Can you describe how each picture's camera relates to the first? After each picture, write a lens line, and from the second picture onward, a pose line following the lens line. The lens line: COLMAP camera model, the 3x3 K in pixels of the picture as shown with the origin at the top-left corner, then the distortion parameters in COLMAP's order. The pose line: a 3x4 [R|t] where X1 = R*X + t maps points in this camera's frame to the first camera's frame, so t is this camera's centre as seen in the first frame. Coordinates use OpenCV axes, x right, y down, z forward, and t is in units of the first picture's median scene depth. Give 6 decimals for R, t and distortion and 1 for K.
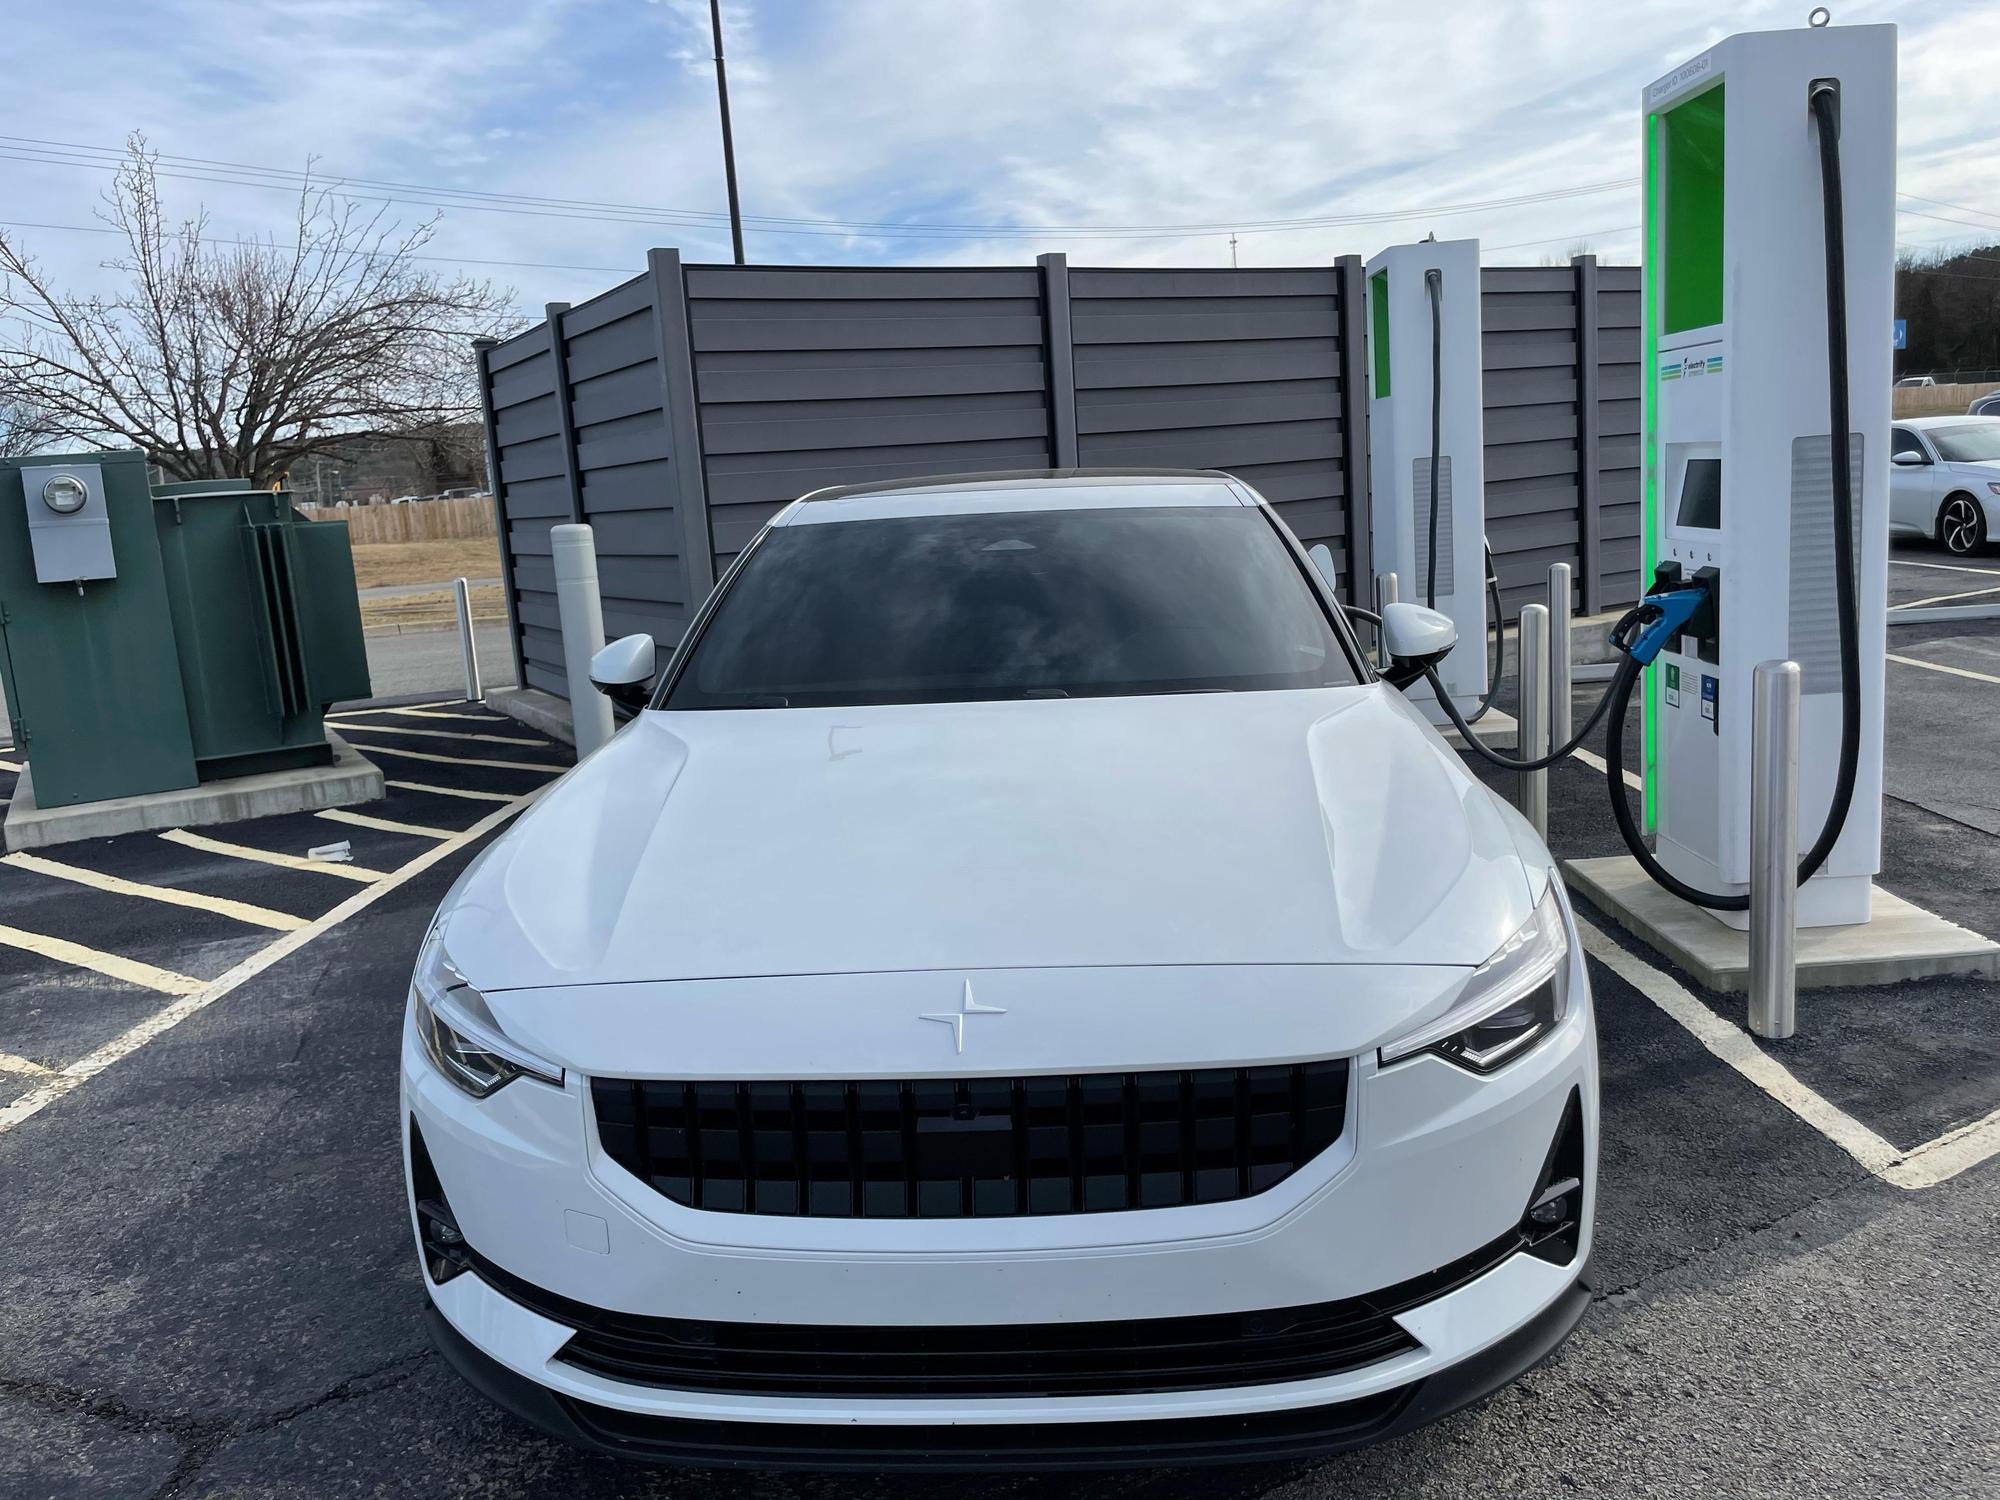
lens RADIAL K [[1497.3, 0, 991.8], [0, 1497.3, 742.3], [0, 0, 1]] dist [0.088425, -0.112578]
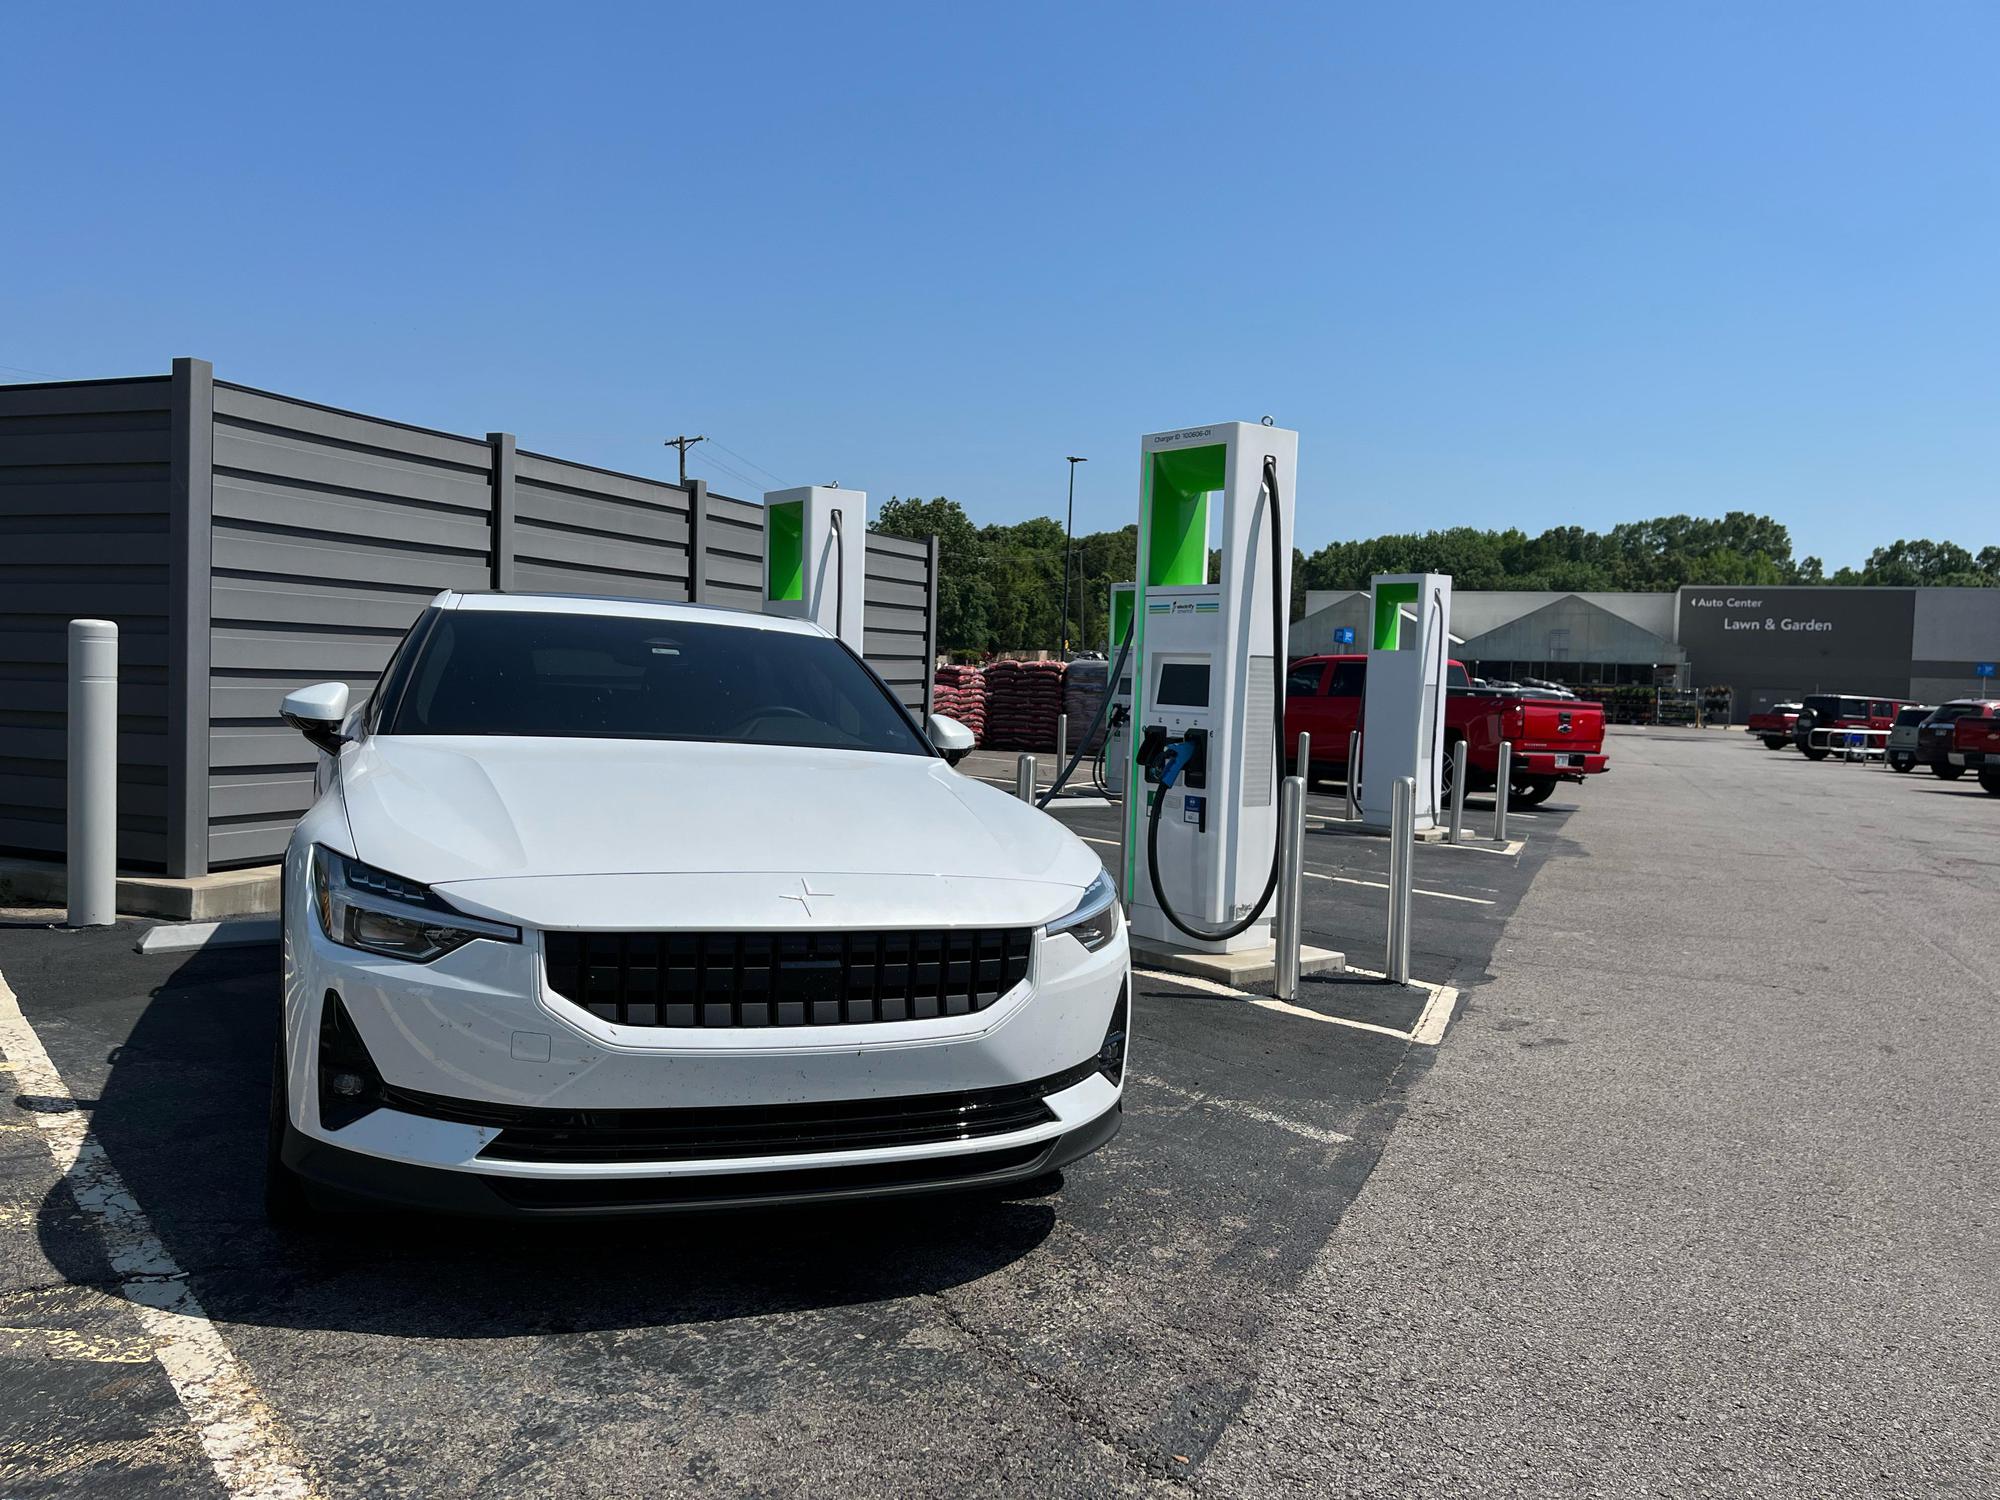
lens RADIAL K [[1505.5, 0, 980.7], [0, 1505.5, 757.1], [0, 0, 1]] dist [0.047939, -0.063393]
pose [[0.778679, 0.063342, 0.624216, -0.707298], [0.020969, 0.991708, -0.126792, 0.113473], [-0.627071, 0.111819, 0.770894, -0.094788]]
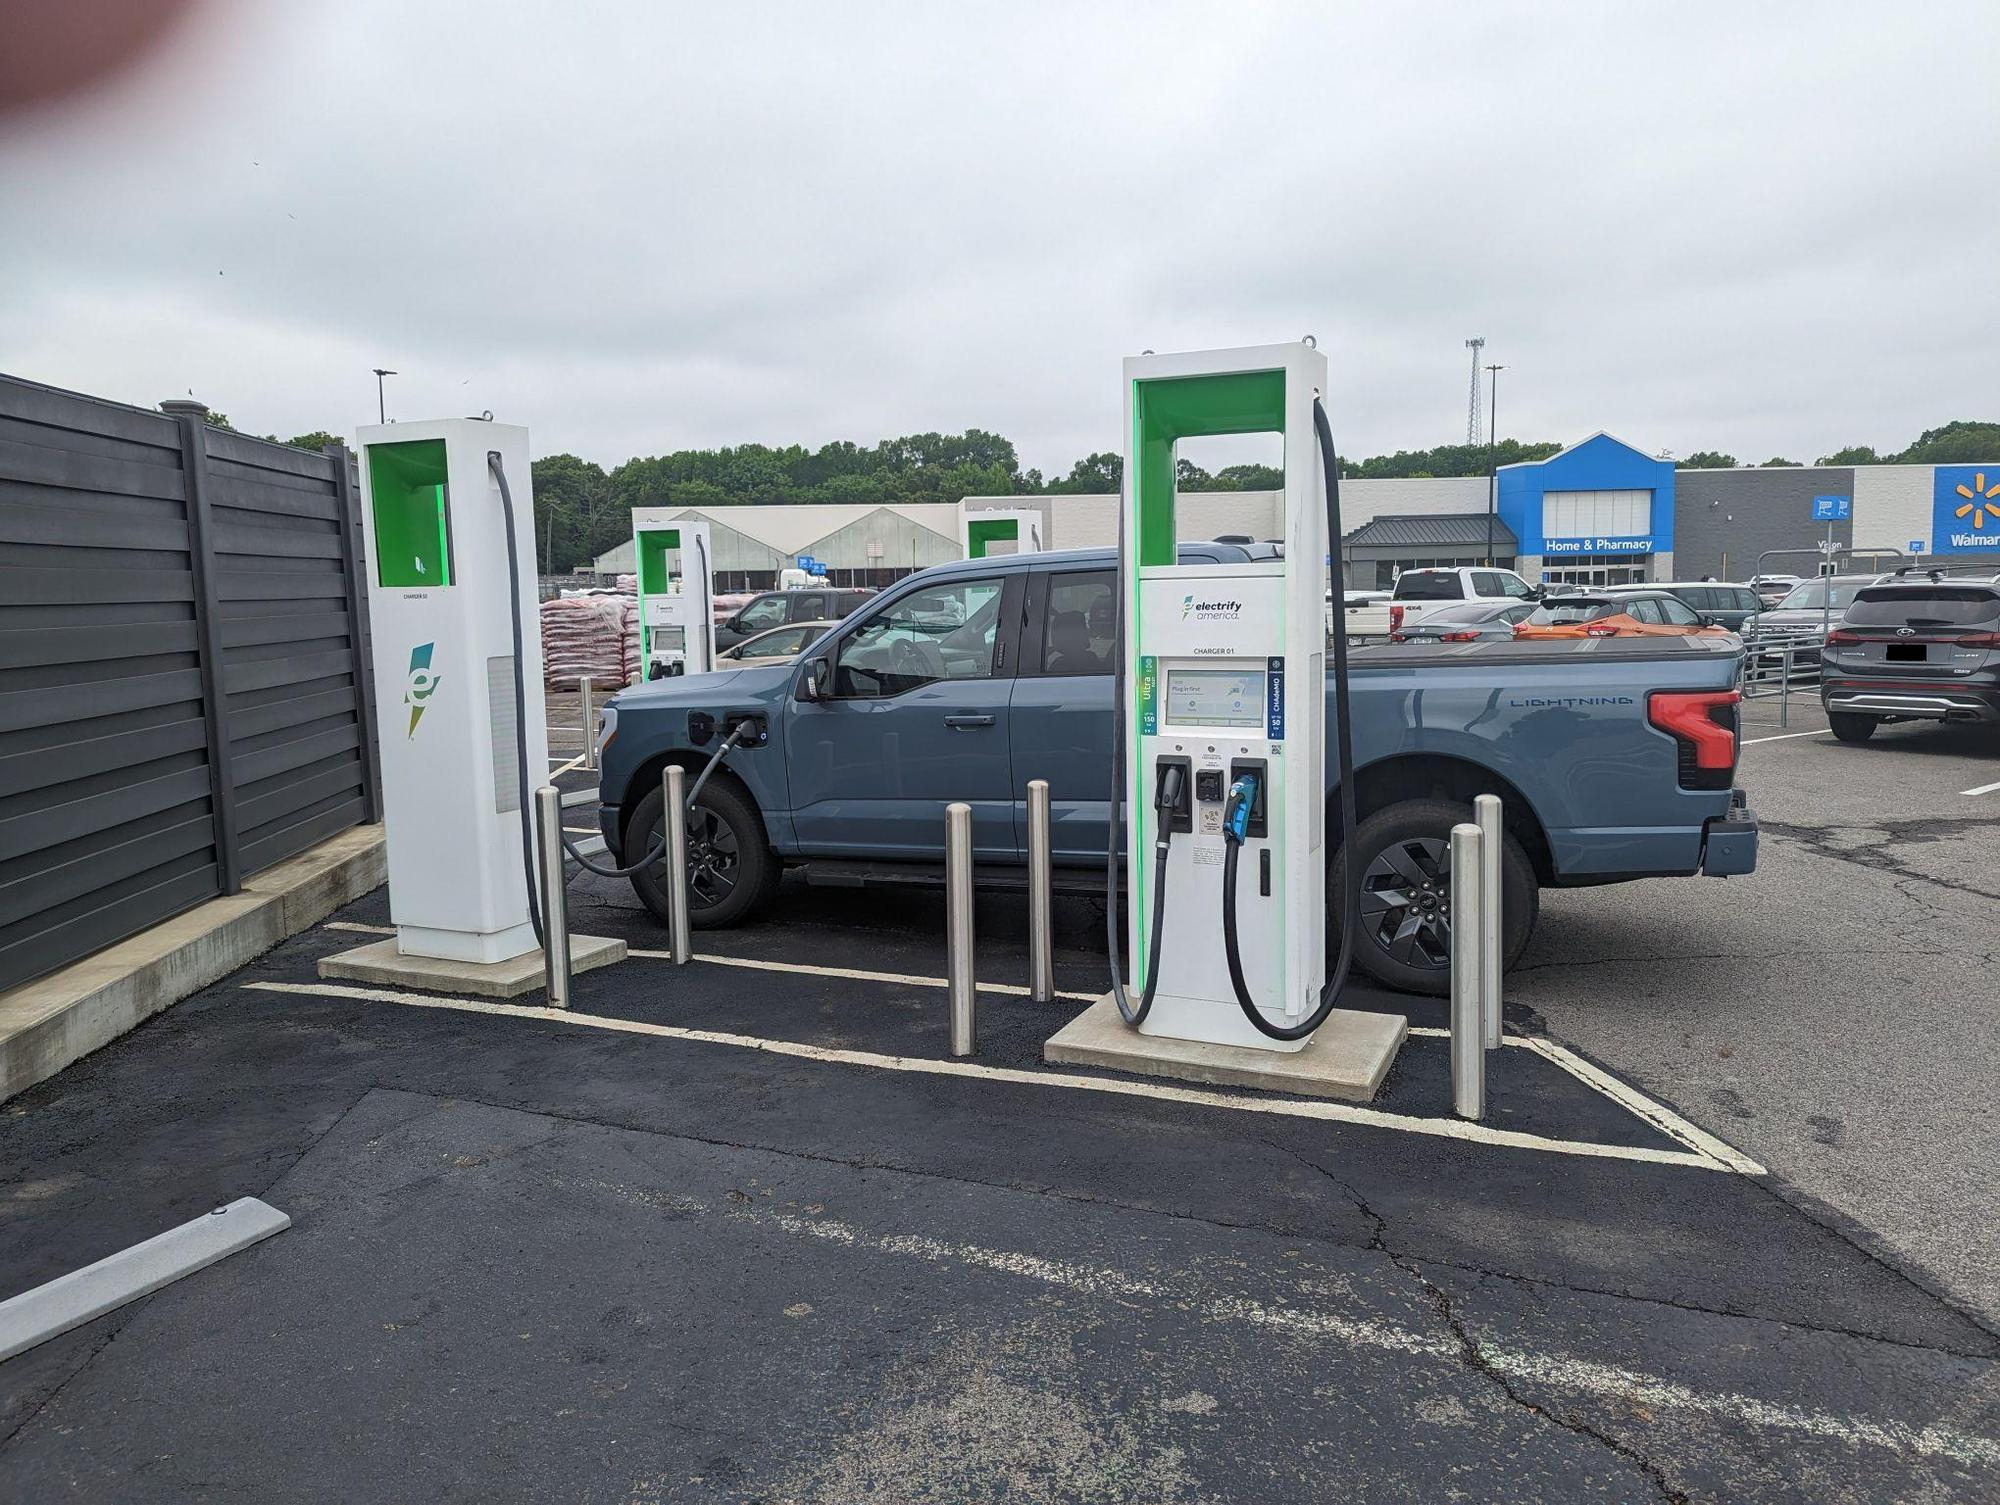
lens RADIAL K [[1417.0, 0, 1036.7], [0, 1417.0, 740.6], [0, 0, 1]] dist [0.067786, -0.059925]
pose [[0.392478, -0.034189, 0.919126, -0.625701], [0.152674, 0.987867, -0.028448, -0.122660], [-0.907002, 0.151491, 0.392936, 0.701857]]
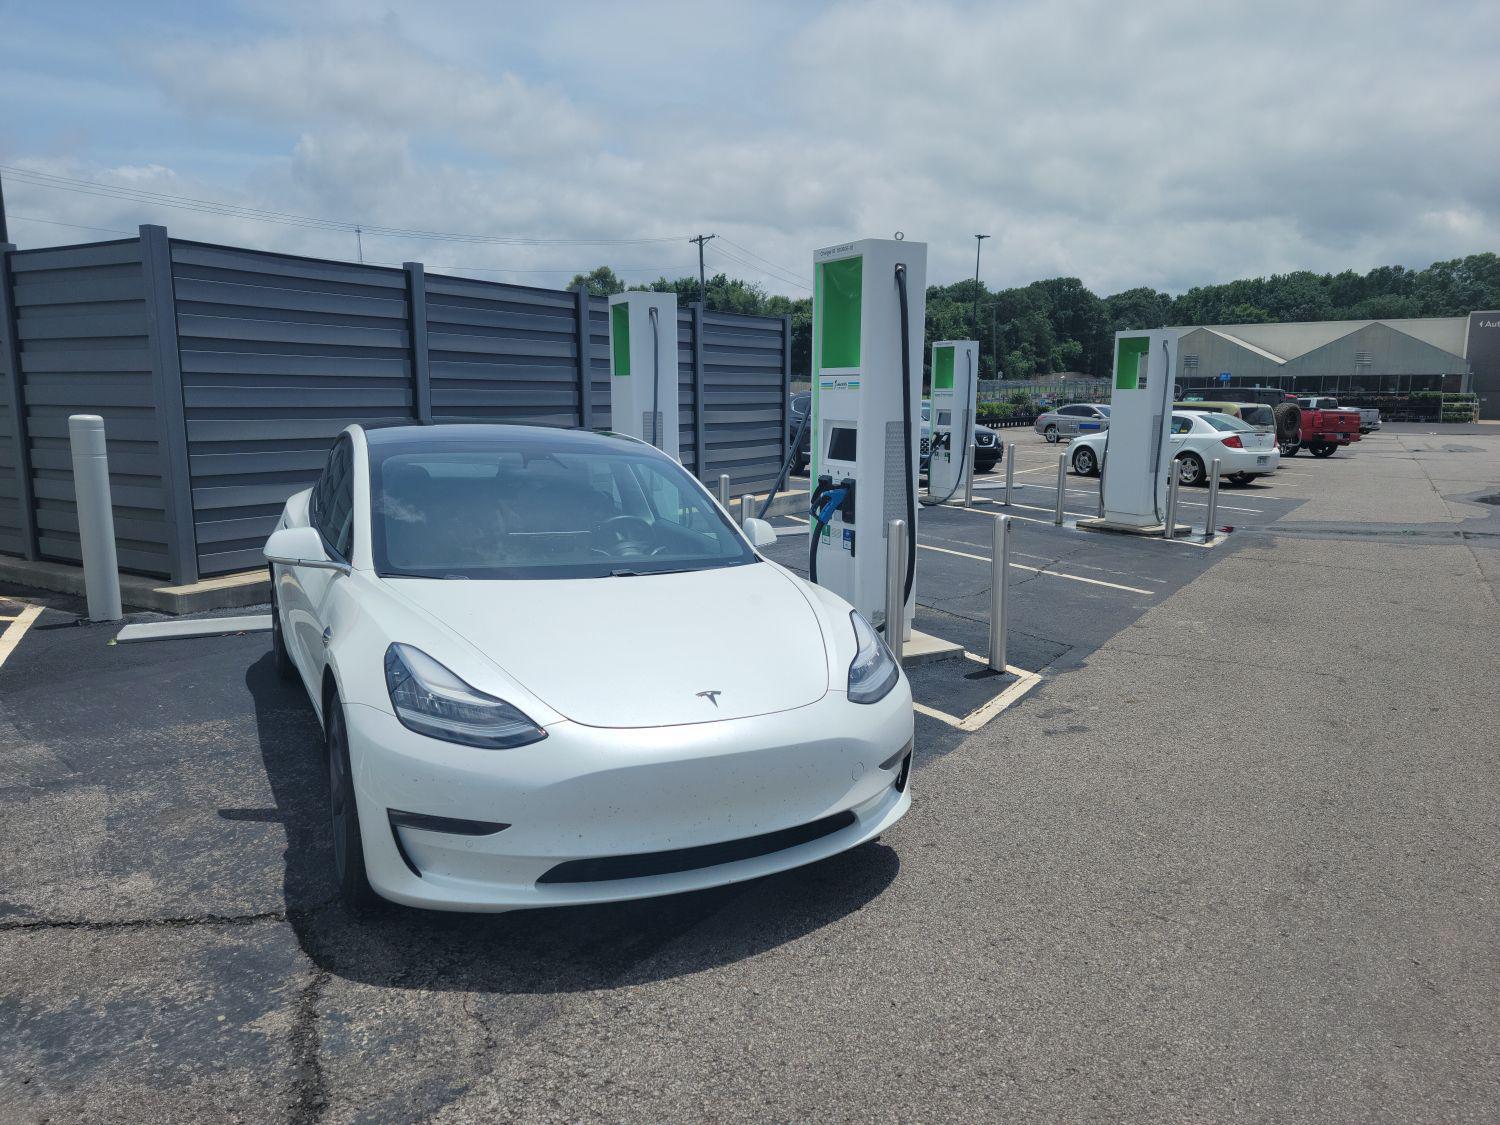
lens RADIAL K [[1030.7, 0, 754.3], [0, 1030.7, 576.9], [0, 0, 1]] dist [0.087619, -0.088056]
pose [[0.871104, -0.007330, 0.491044, -0.362195], [0.016442, 0.999763, -0.014243, 0.042218], [-0.490824, 0.020481, 0.871018, -0.205029]]
